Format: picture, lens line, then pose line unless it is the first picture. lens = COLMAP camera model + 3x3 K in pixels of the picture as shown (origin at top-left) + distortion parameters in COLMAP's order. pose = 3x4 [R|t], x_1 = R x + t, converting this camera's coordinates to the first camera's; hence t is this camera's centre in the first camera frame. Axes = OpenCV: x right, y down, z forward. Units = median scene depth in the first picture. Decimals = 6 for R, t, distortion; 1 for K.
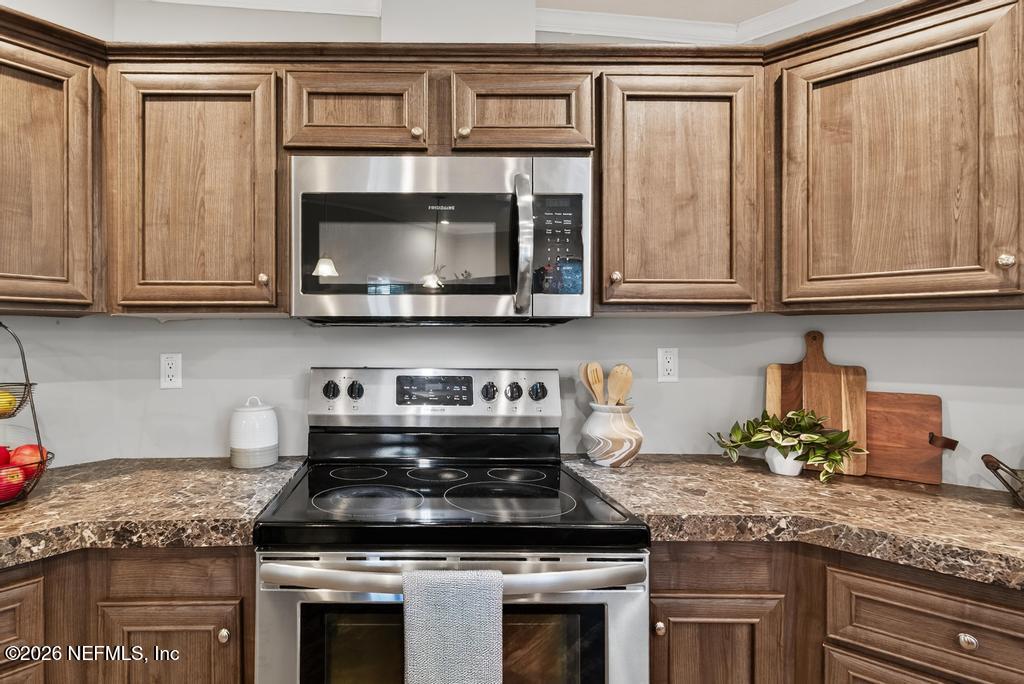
lens RADIAL K [[522.2, 0, 411.6], [0, 522.2, 345.1], [0, 0, 1]] dist [0.000194, 0.000176]
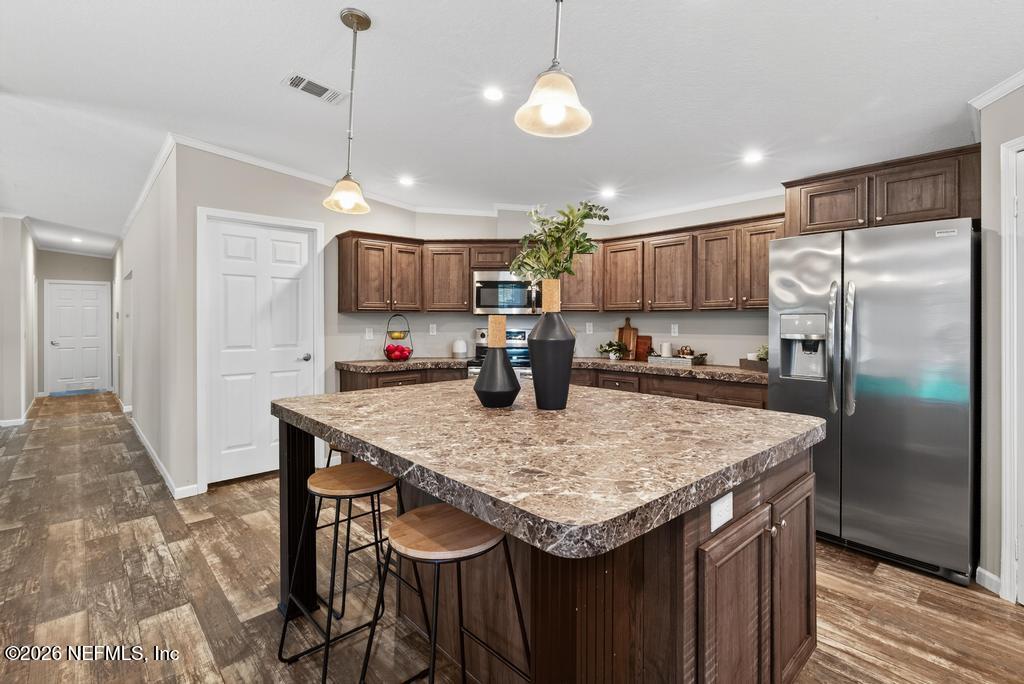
lens RADIAL K [[475.2, 0, 512.3], [0, 475.2, 329.4], [0, 0, 1]] dist [-0.000485, 0.000018]
pose [[0.997751, 0.004351, -0.066881, 0.274910], [-0.003930, 0.999972, 0.006430, 0.035288], [0.066907, -0.006152, 0.997740, -2.339675]]
